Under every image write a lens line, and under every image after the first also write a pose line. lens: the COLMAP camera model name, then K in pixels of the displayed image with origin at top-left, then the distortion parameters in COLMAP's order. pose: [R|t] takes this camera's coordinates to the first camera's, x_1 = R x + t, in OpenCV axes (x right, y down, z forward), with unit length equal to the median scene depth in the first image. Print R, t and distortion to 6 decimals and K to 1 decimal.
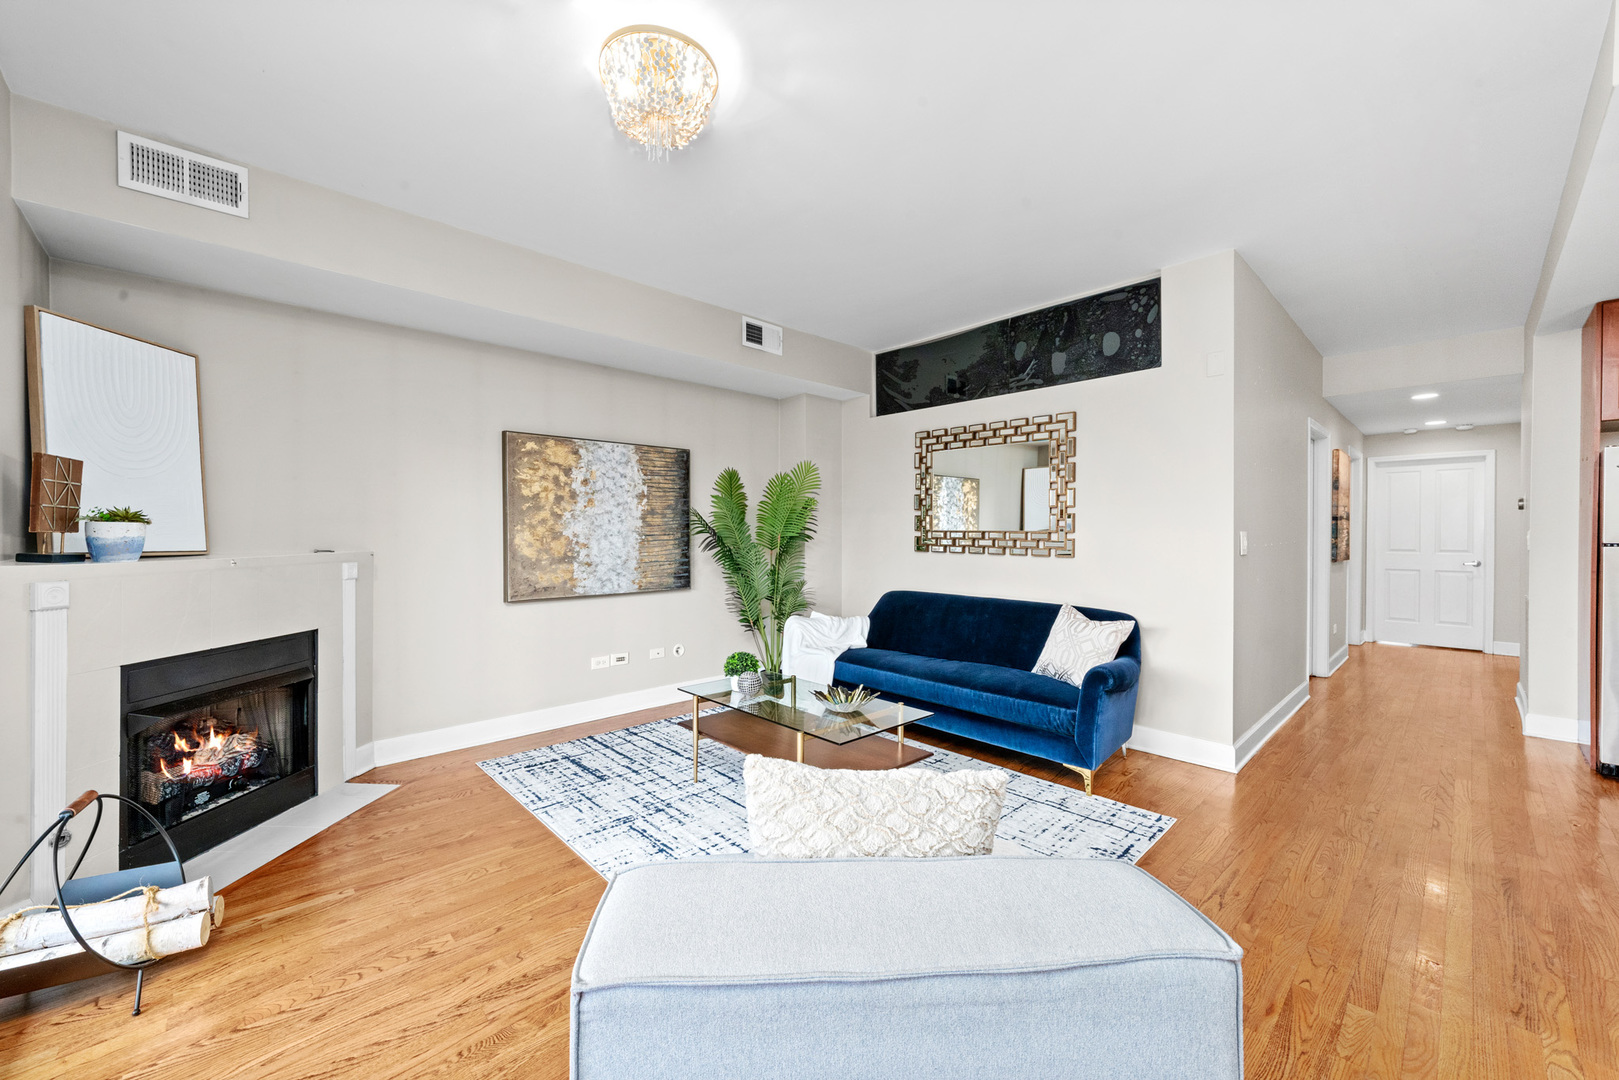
lens RADIAL K [[628.0, 0, 809.5], [0, 628.0, 540.0], [0, 0, 1]] dist [-0.001086, -0.000172]
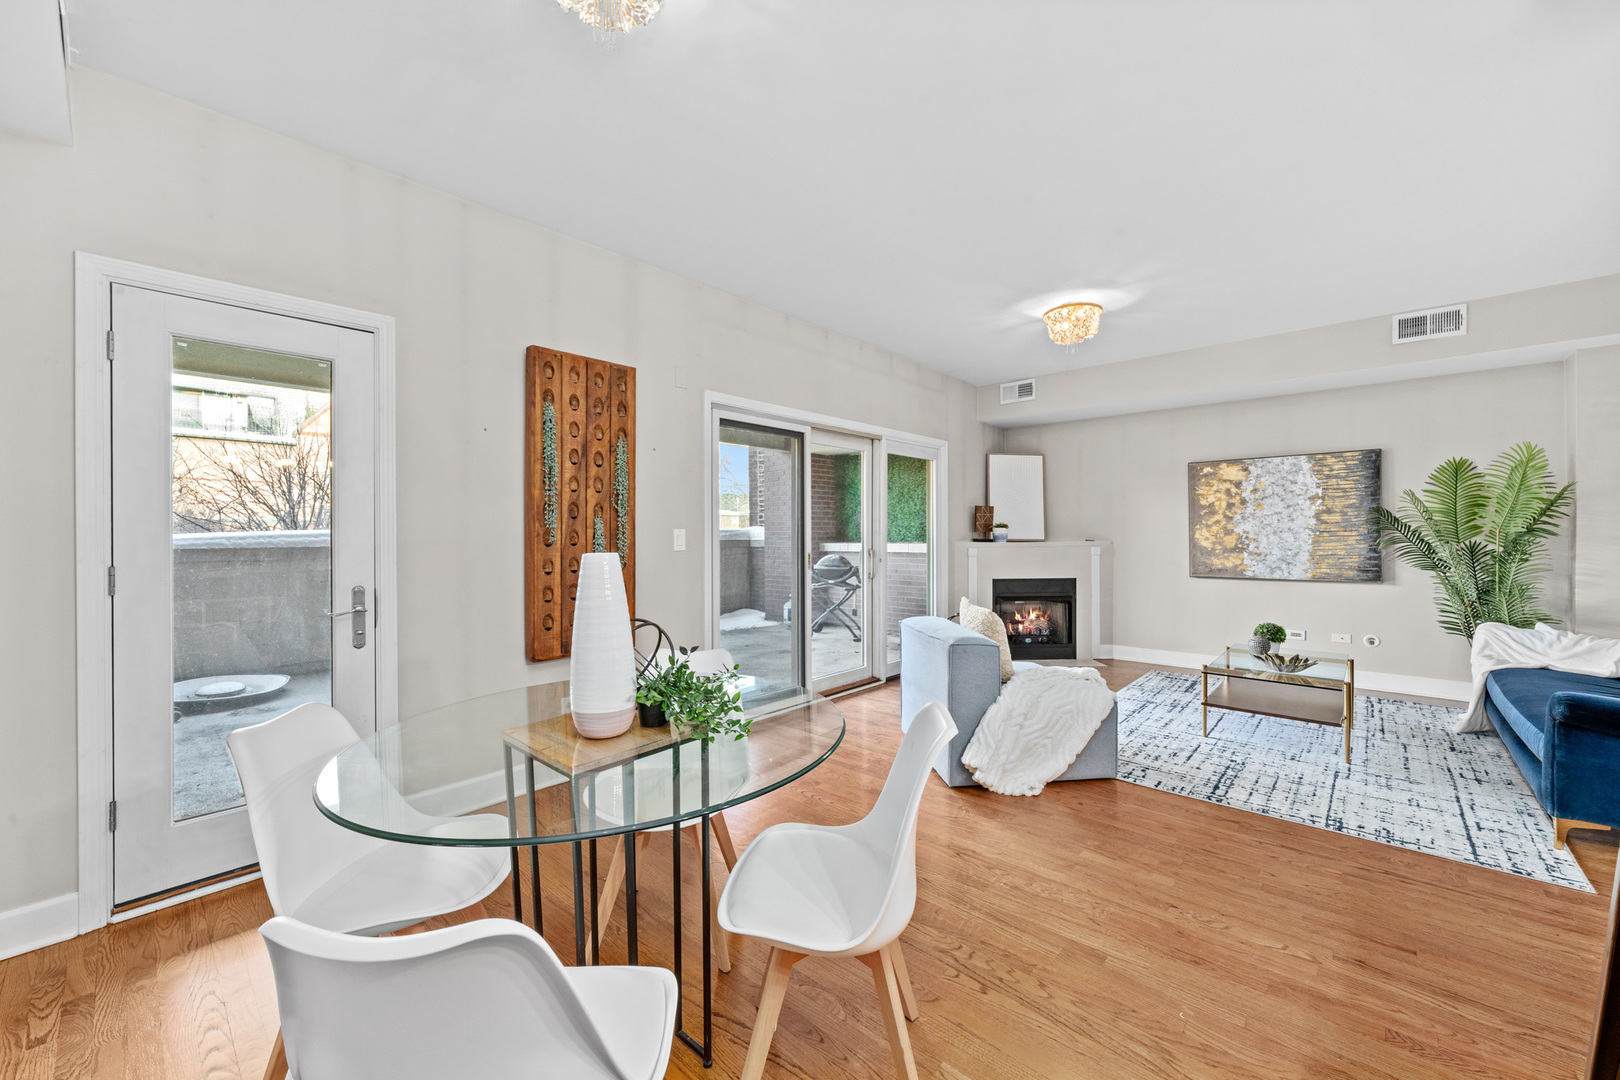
lens RADIAL K [[625.0, 0, 812.8], [0, 625.0, 533.4], [0, 0, 1]] dist [-0.001378, 0.000715]
pose [[0.084875, -0.002535, -0.996388, 0.872590], [-0.004812, 0.999984, -0.002954, 0.004031], [0.996380, 0.005045, 0.084862, -0.025120]]
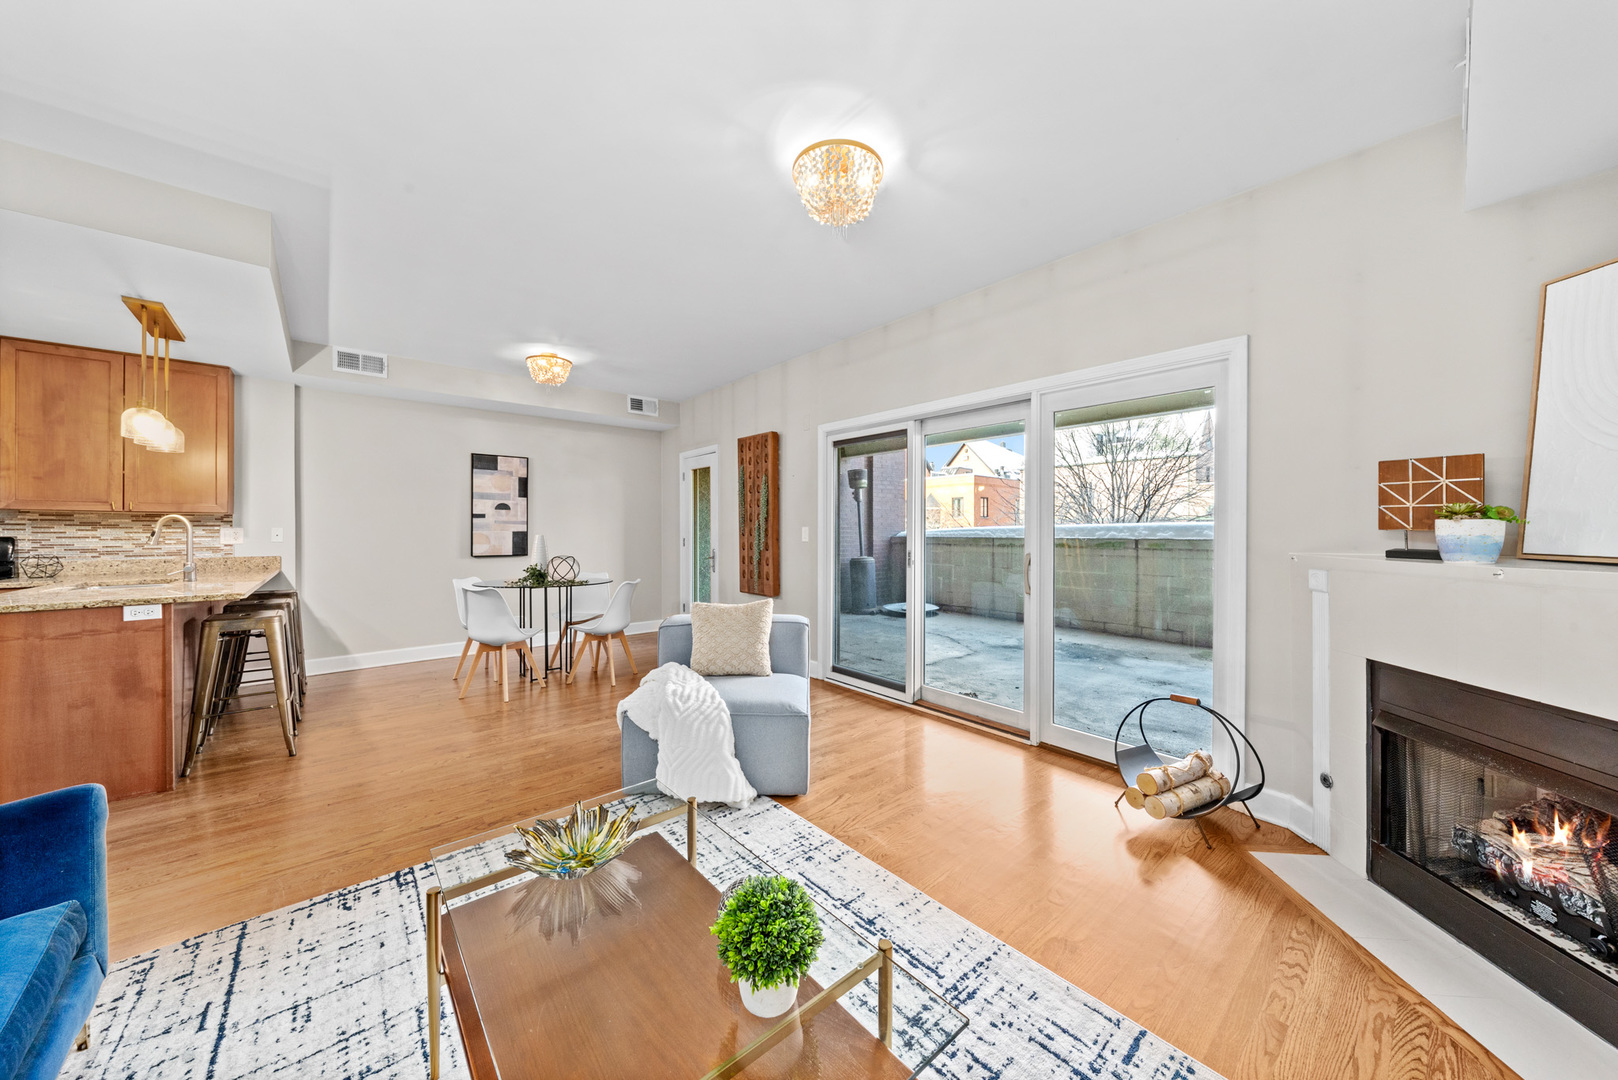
lens RADIAL K [[558.7, 0, 810.0], [0, 558.7, 535.2], [0, 0, 1]] dist [-0.001457, -0.000202]
pose [[-0.998813, -0.003263, 0.048604, -0.117088], [-0.002264, 0.999785, 0.020591, -0.011256], [-0.048661, 0.020456, -0.998606, 1.048922]]
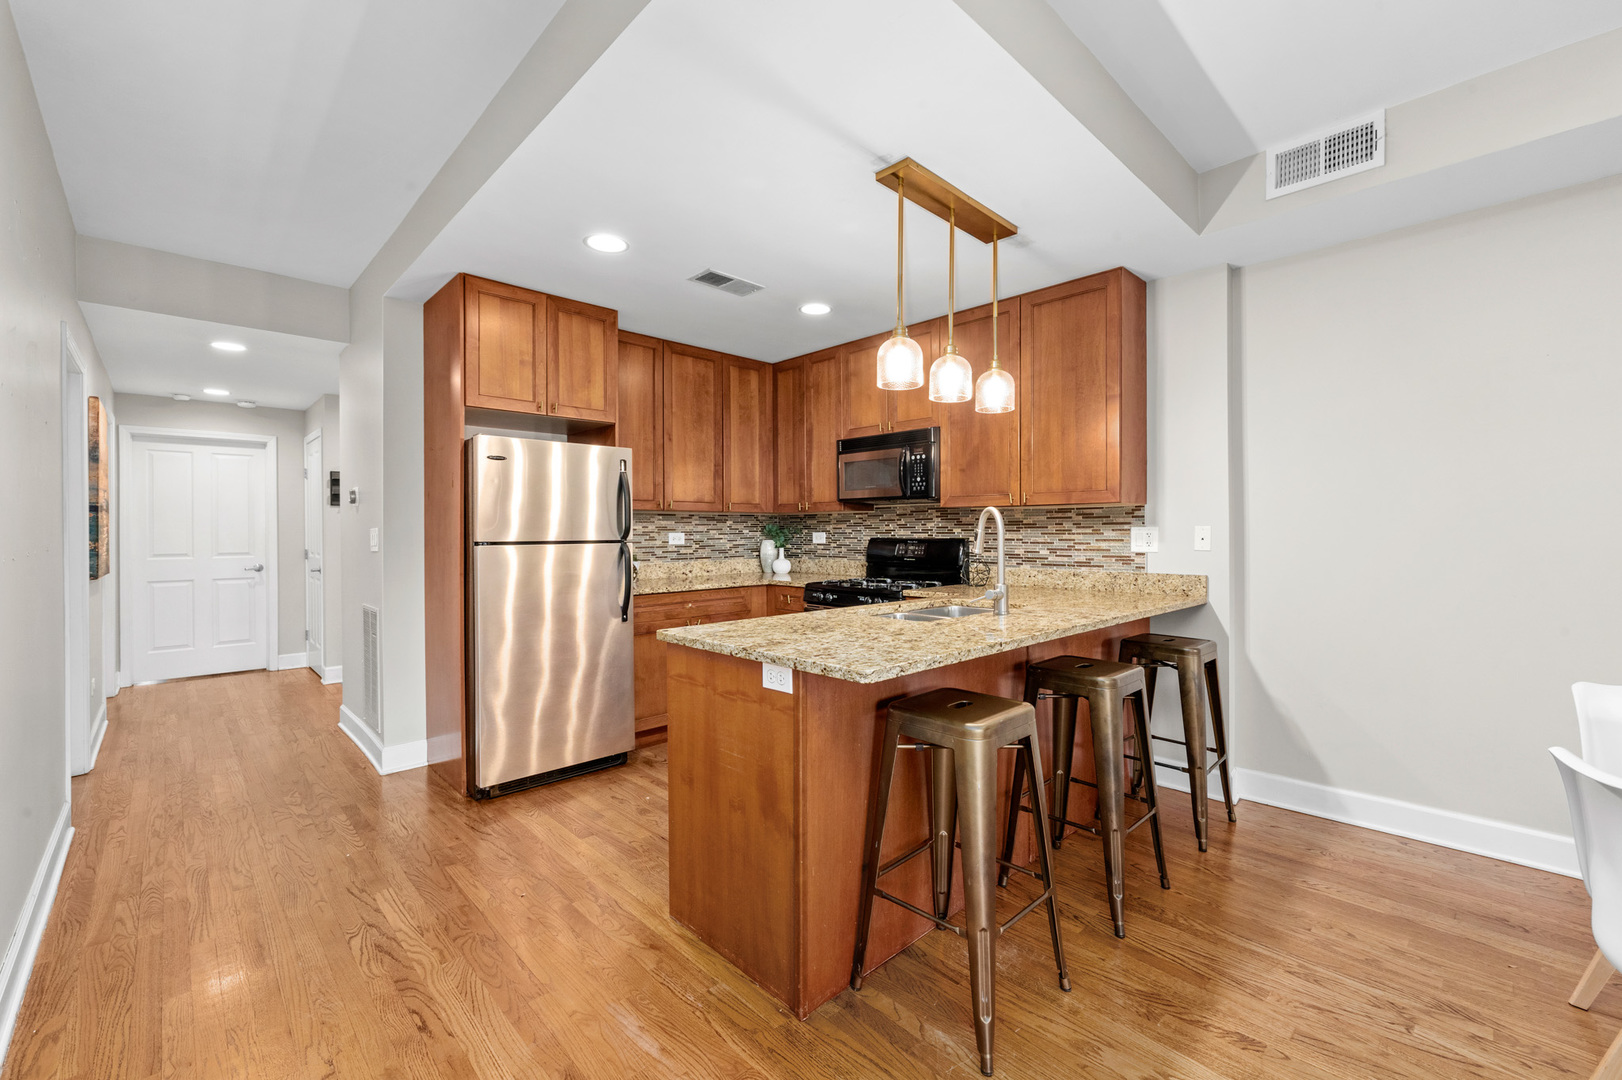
lens RADIAL K [[672.4, 0, 812.4], [0, 672.4, 529.8], [0, 0, 1]] dist [-0.000985, -0.000148]
pose [[-0.004899, -0.000743, 0.999988, 0.244935], [0.016453, 0.999864, 0.000824, -0.003901], [-0.999853, 0.016457, -0.004886, 0.419951]]
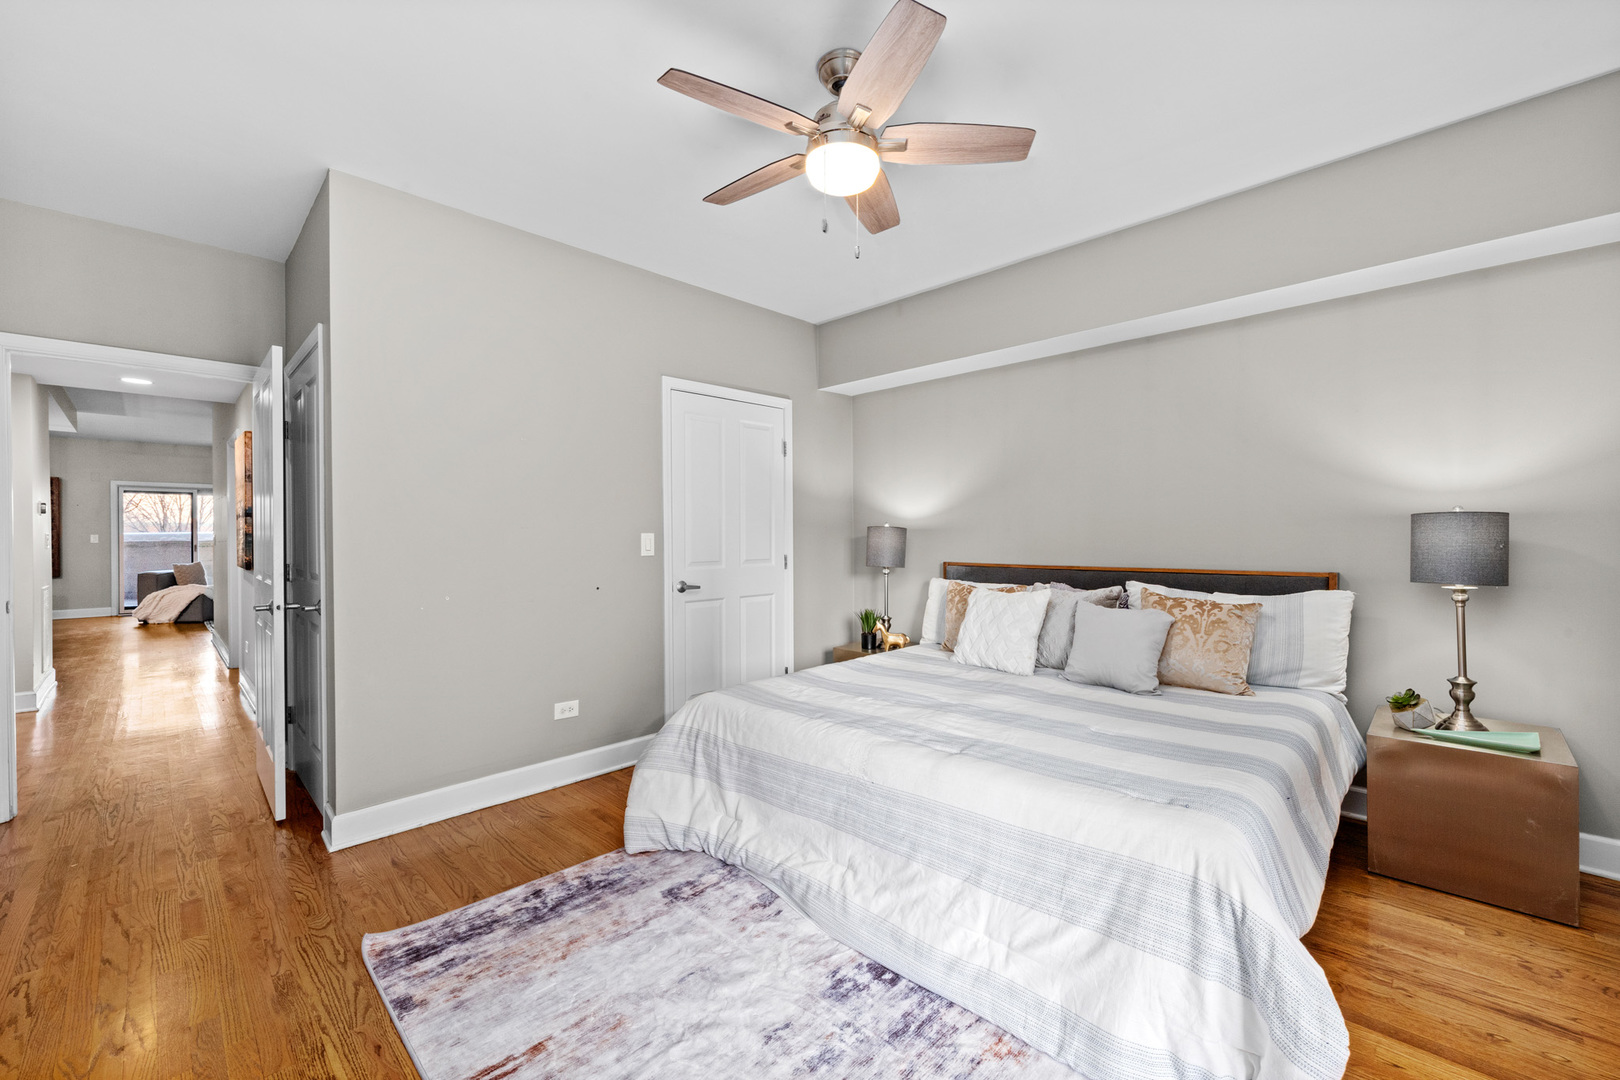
lens RADIAL K [[652.5, 0, 813.3], [0, 652.5, 533.2], [0, 0, 1]] dist [0.000626, -0.000471]
pose [[0.036736, -0.003748, -0.999318, 2.558000], [-0.007137, 0.999966, -0.004012, -0.019462], [0.999300, 0.007279, 0.036708, 2.527899]]
